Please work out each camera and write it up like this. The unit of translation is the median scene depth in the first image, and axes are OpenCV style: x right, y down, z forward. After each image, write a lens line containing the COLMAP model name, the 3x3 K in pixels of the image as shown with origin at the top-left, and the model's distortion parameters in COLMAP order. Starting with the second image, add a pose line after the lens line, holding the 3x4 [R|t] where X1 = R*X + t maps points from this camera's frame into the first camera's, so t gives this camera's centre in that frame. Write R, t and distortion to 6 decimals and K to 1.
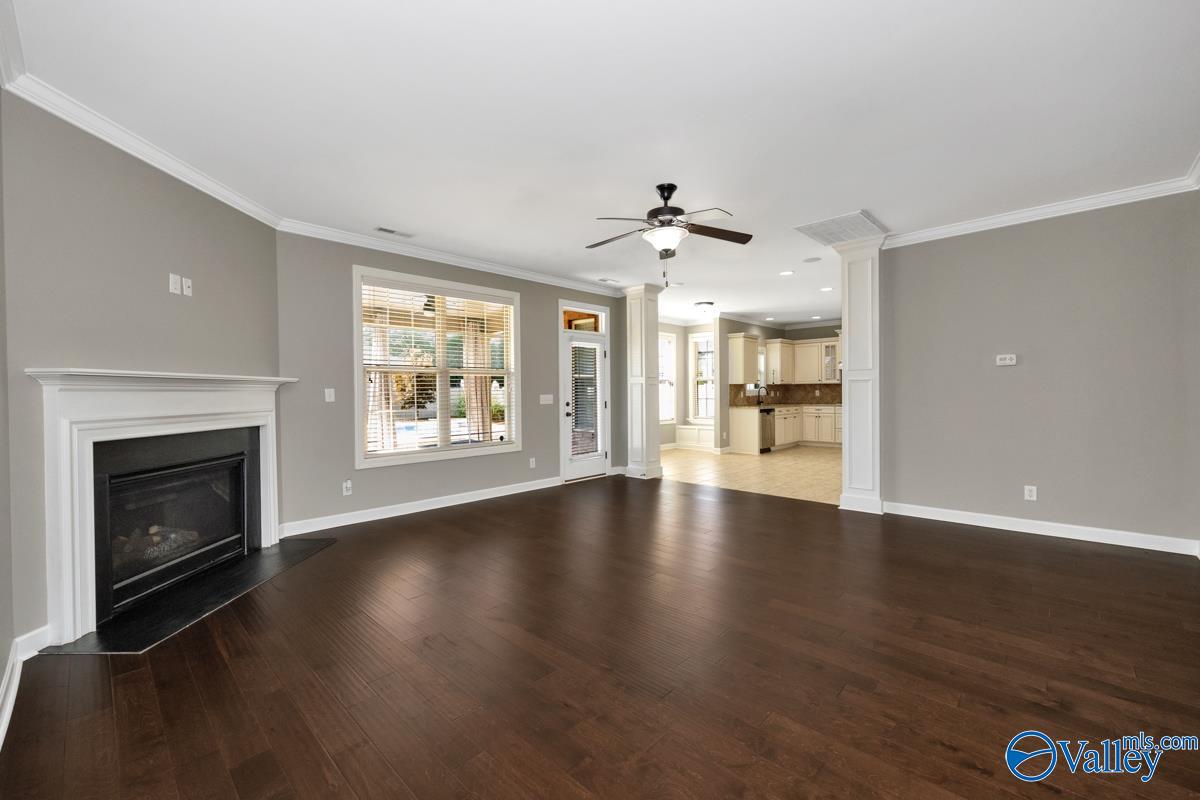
lens RADIAL K [[494.2, 0, 586.4], [0, 494.2, 396.9], [0, 0, 1]] dist [0.000086, 0.000073]
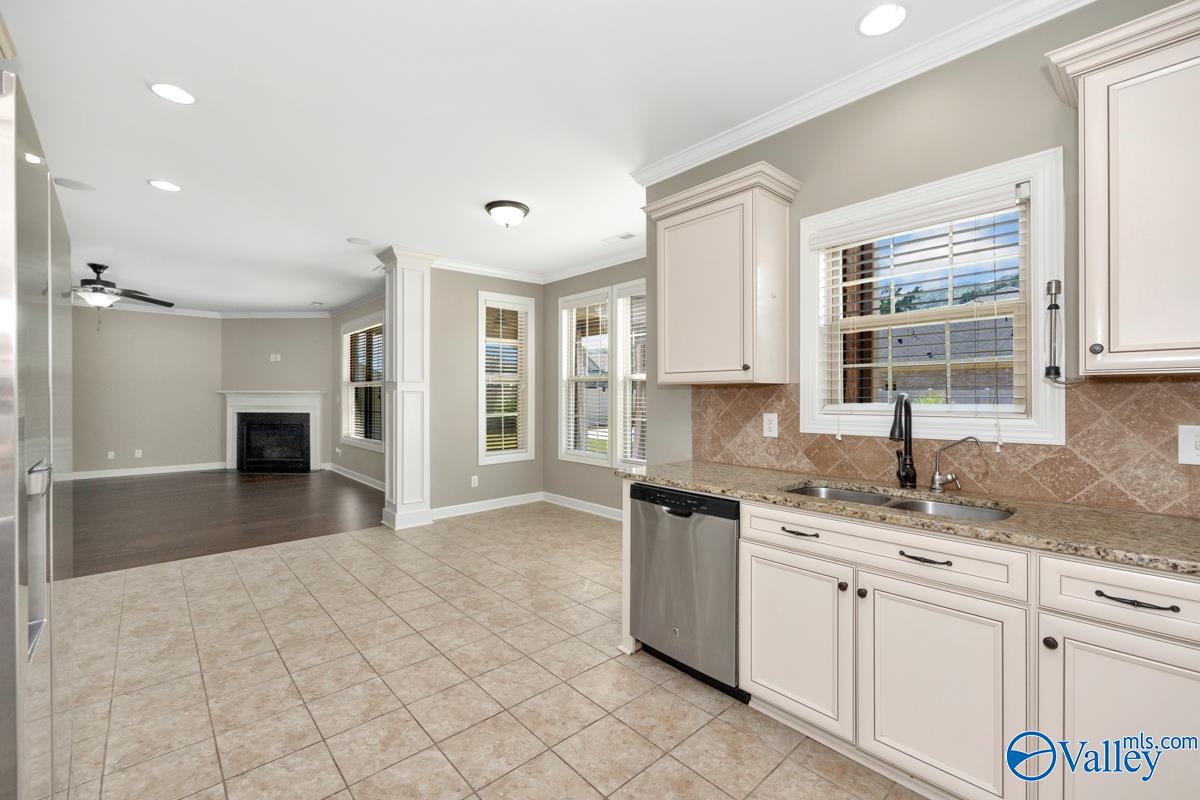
lens RADIAL K [[494.2, 0, 586.4], [0, 494.2, 396.9], [0, 0, 1]] dist [0.000086, 0.000073]
pose [[-0.062631, 0.012267, -0.997961, 1.400031], [-0.009595, 0.999871, 0.012893, -0.051561], [0.997991, 0.010383, -0.062505, 2.290482]]
